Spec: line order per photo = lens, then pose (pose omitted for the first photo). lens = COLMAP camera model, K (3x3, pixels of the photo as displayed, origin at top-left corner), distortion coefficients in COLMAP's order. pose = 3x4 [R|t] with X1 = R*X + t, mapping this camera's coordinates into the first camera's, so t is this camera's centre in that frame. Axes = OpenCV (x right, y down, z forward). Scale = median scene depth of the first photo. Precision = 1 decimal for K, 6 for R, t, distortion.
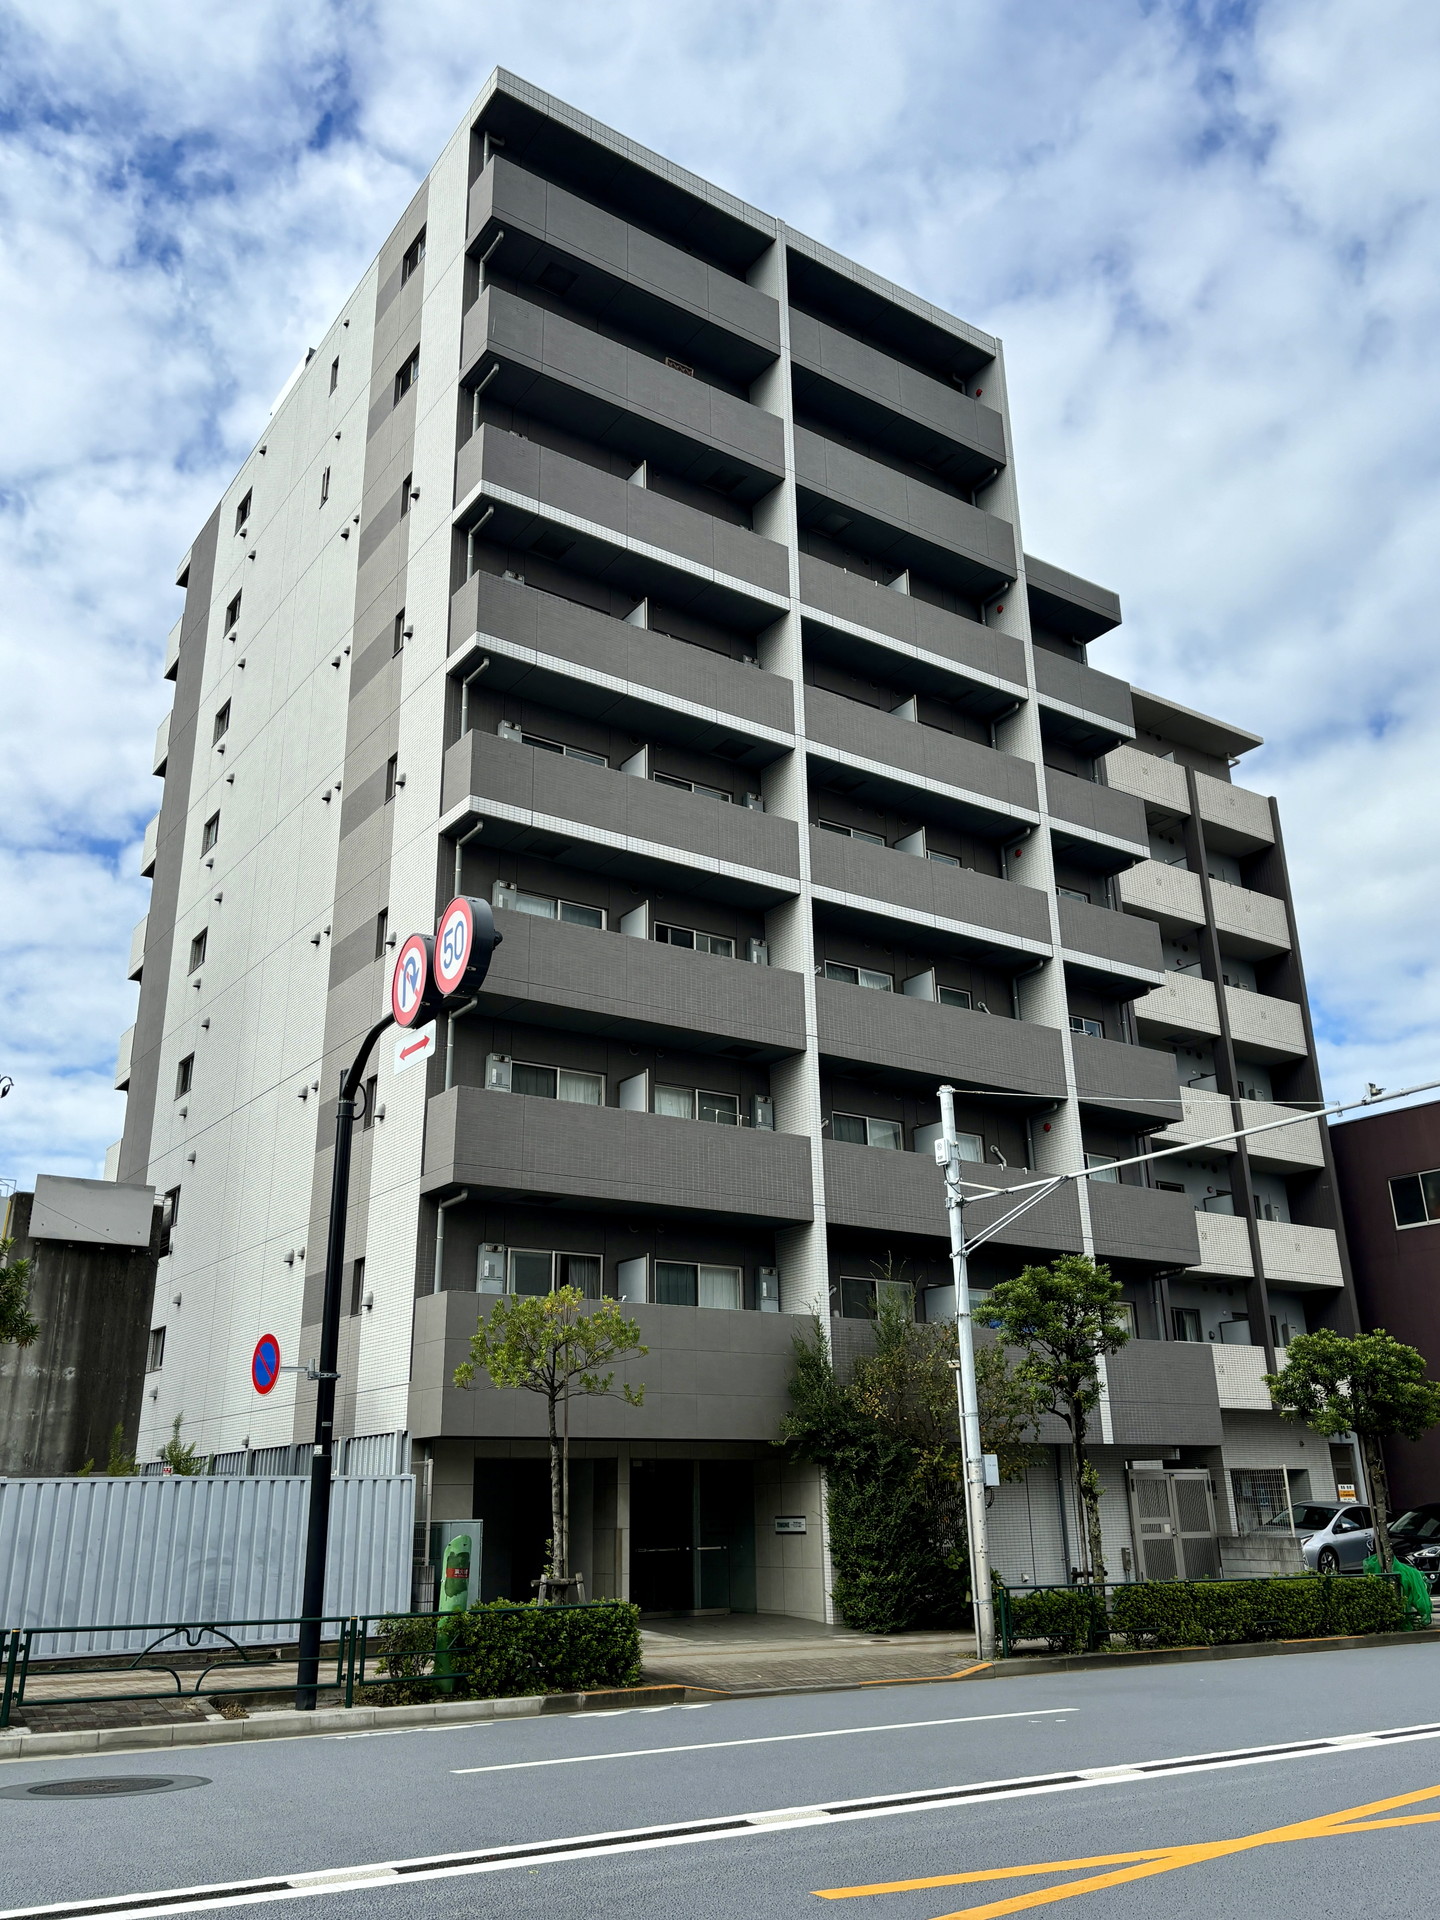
lens RADIAL K [[1551.0, 0, 723.2], [0, 1551.0, 938.2], [0, 0, 1]] dist [0.023367, -0.004878]
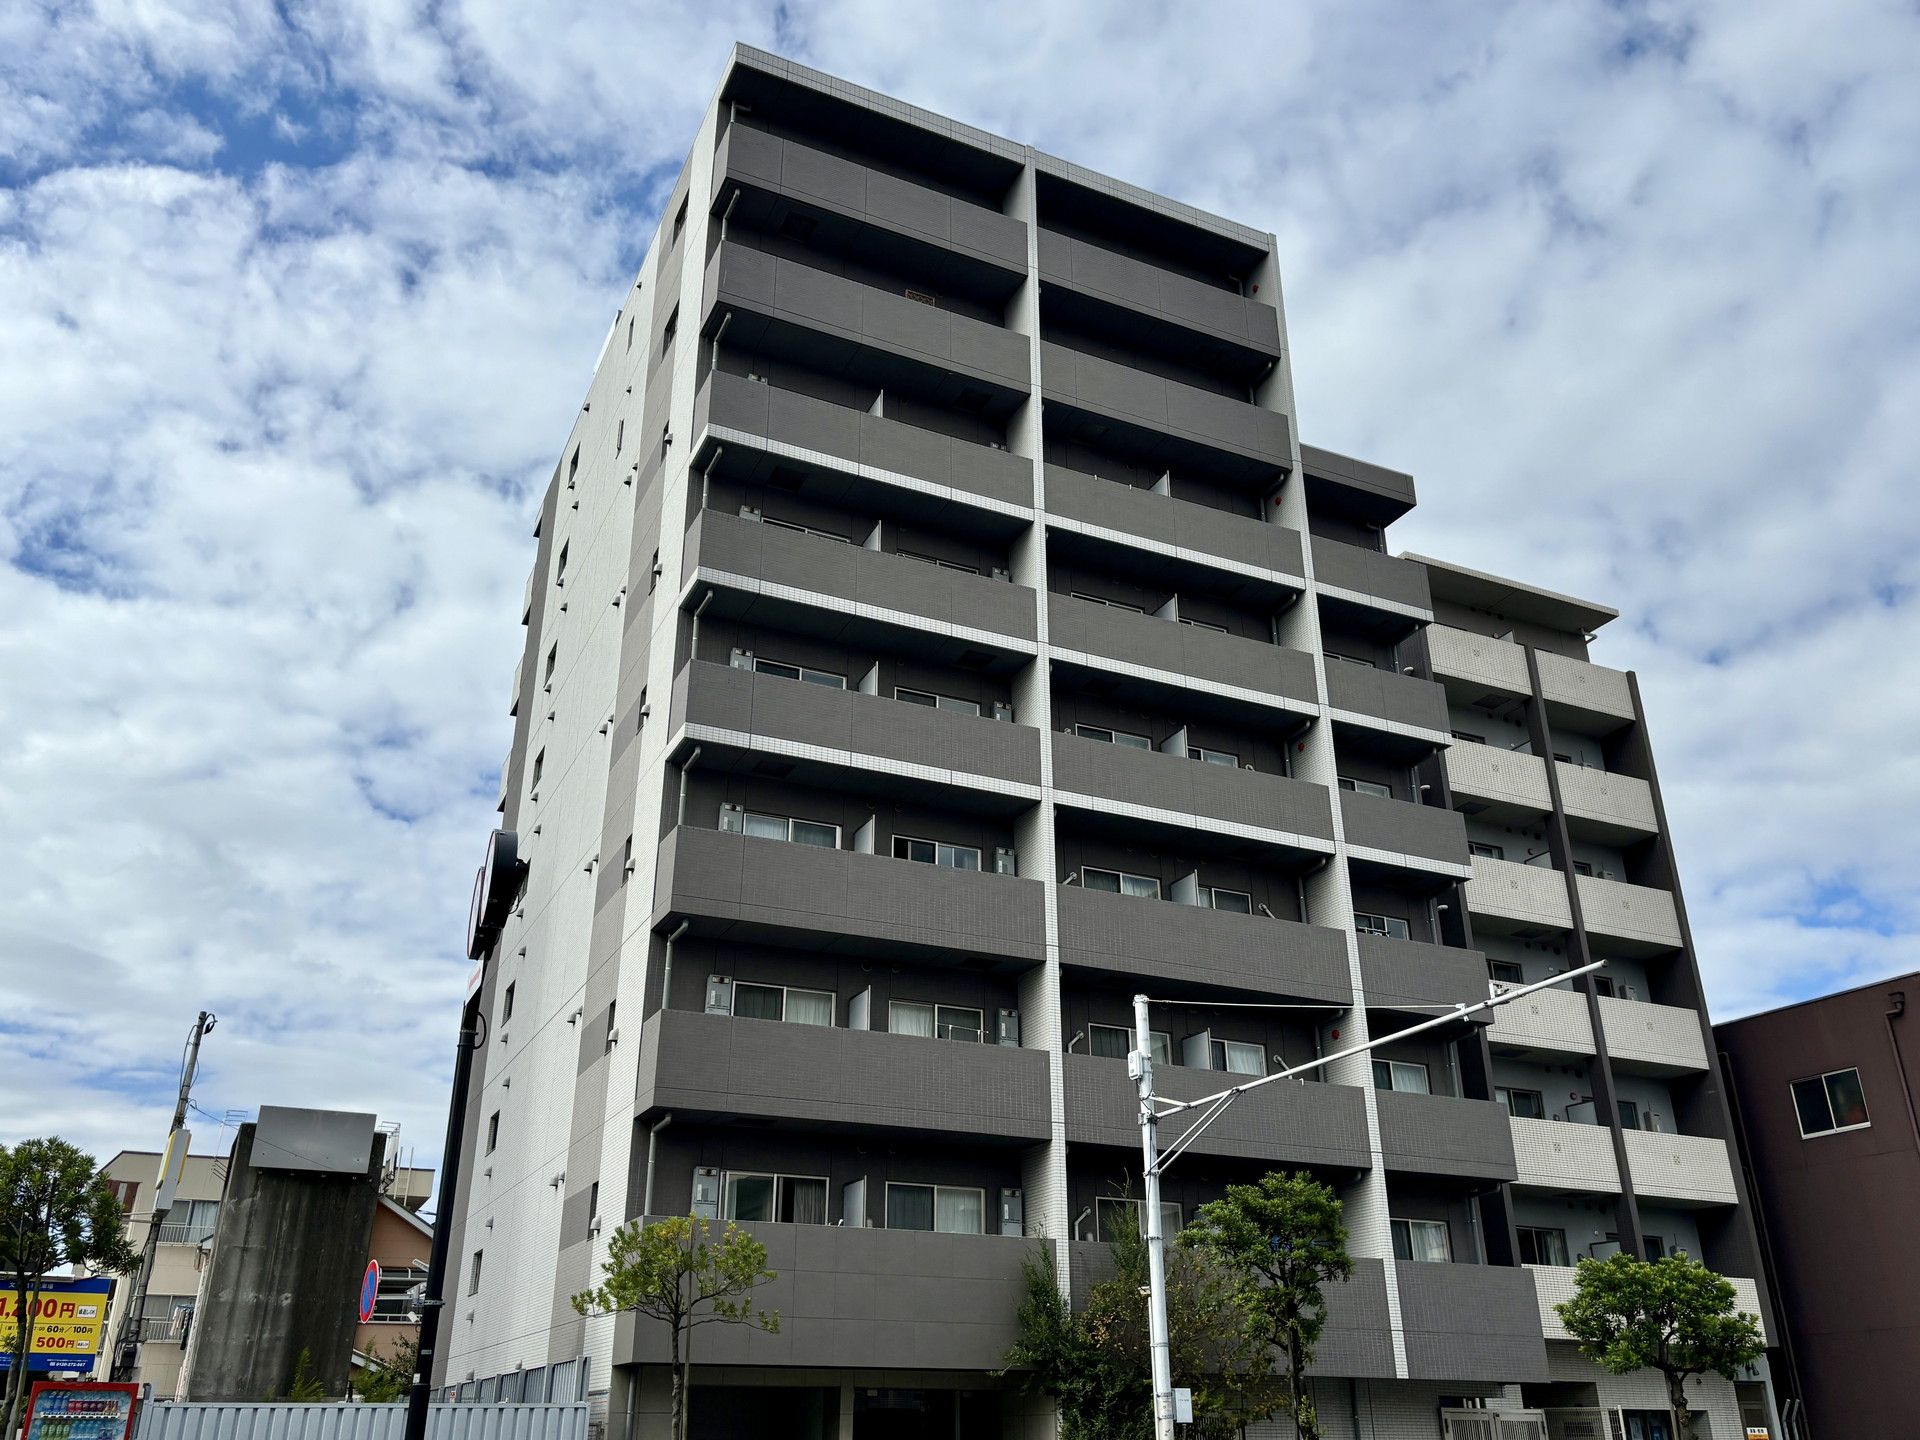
lens RADIAL K [[1560.3, 0, 960.0], [0, 1560.3, 720.0], [0, 0, 1]] dist [0.019306, 0.006302]
pose [[0.986009, -0.056008, -0.156999, 0.149814], [0.043279, 0.995579, -0.083359, -0.000098], [0.160974, 0.075398, 0.984074, 0.005286]]
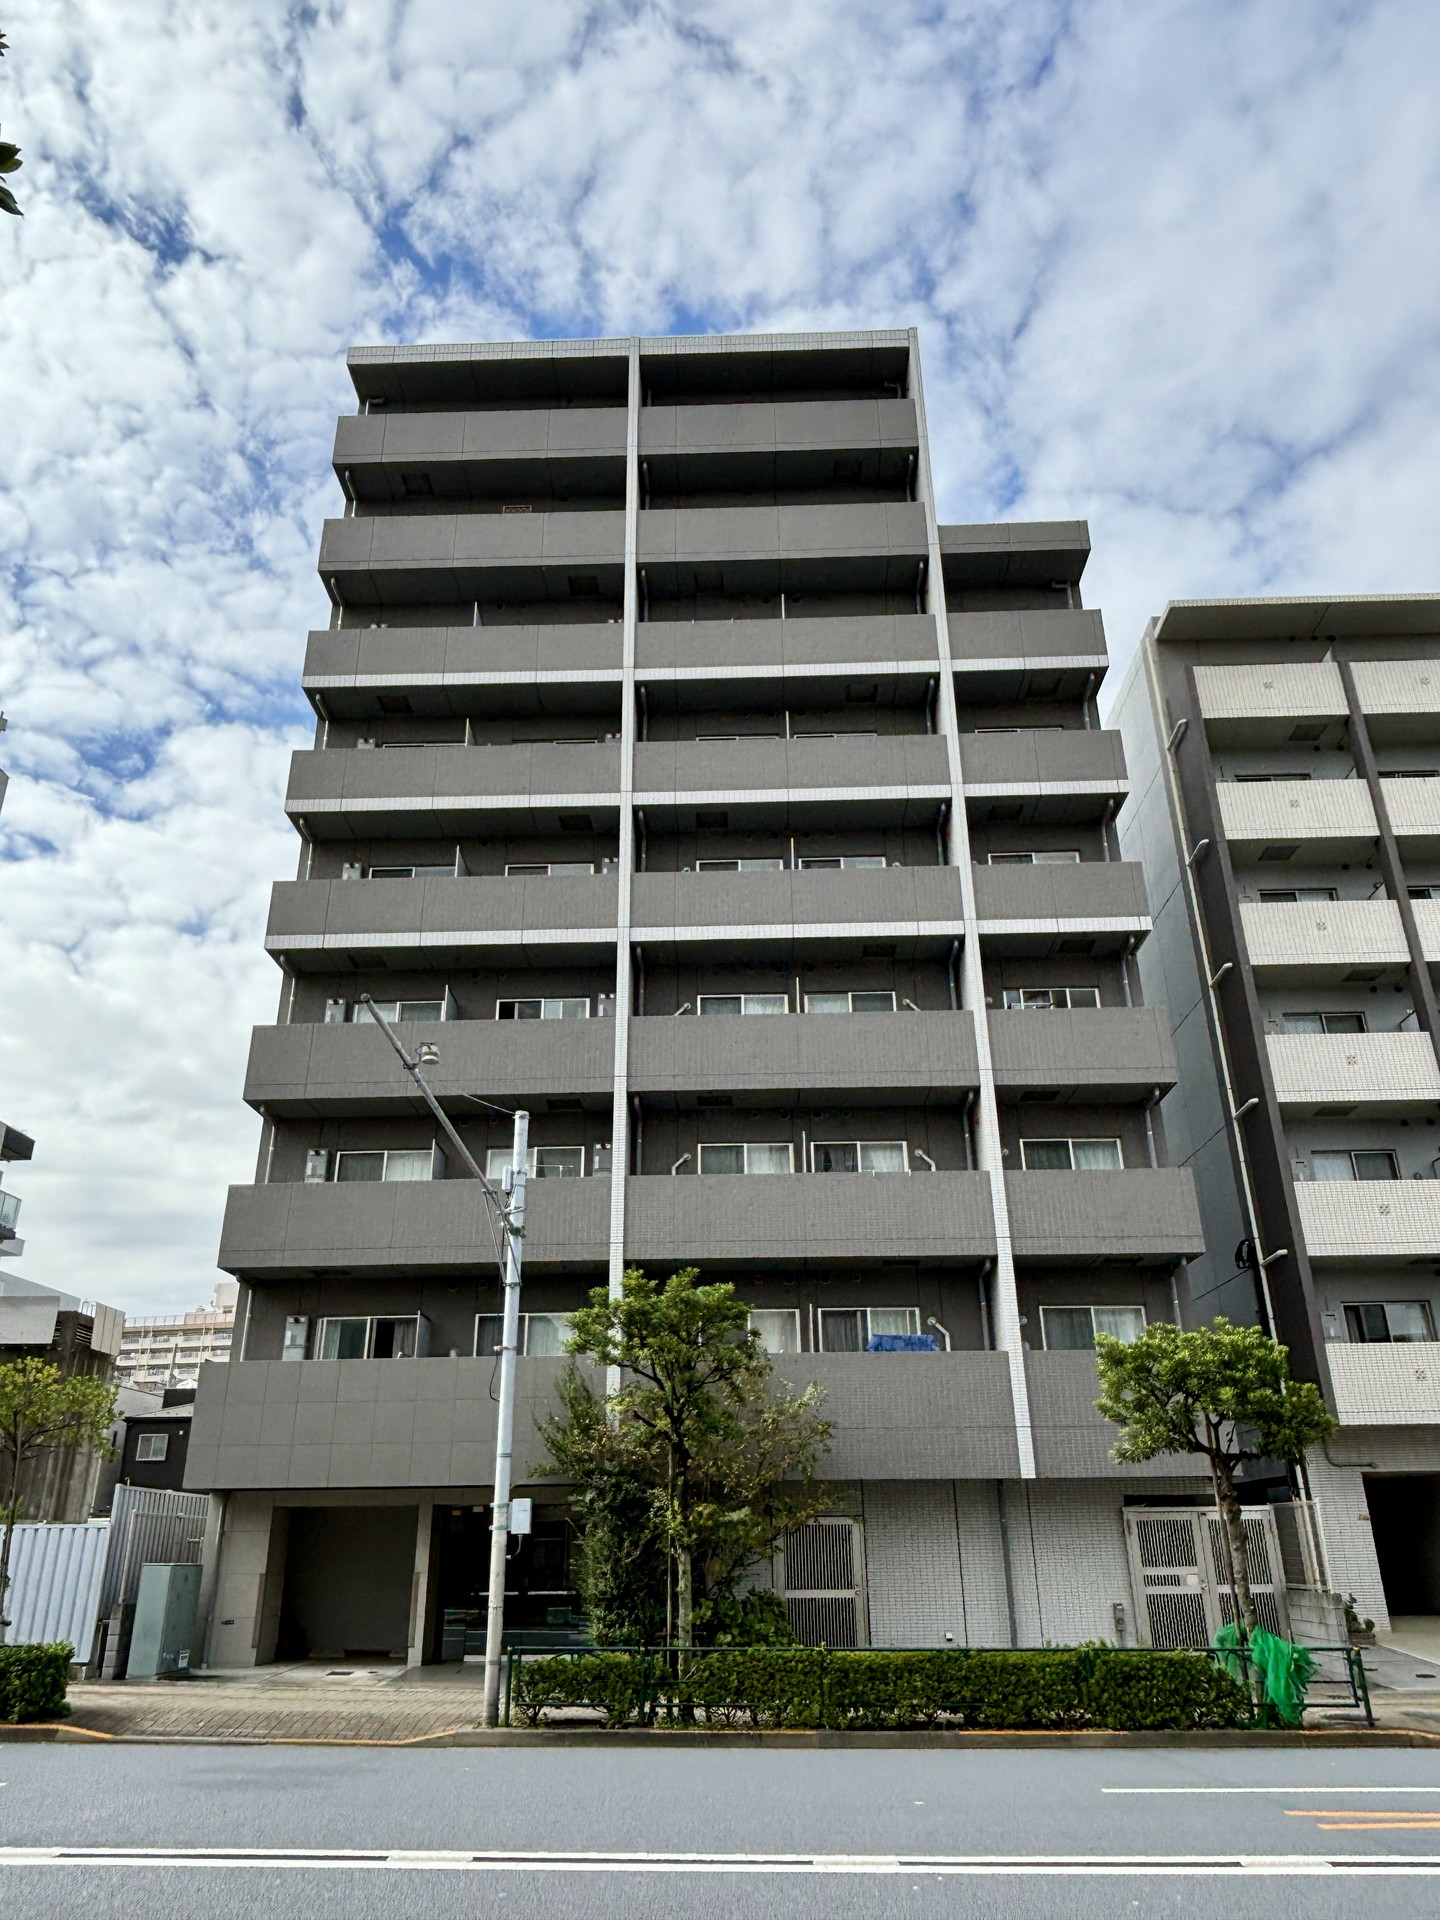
lens RADIAL K [[1322.9, 0, 720.0], [0, 1322.9, 960.0], [0, 0, 1]] dist [0.030449, -0.042626]
pose [[0.803951, -0.235405, -0.546121, 0.553617], [0.202188, 0.971811, -0.121255, 0.098281], [0.559271, -0.012936, 0.828884, 0.291710]]
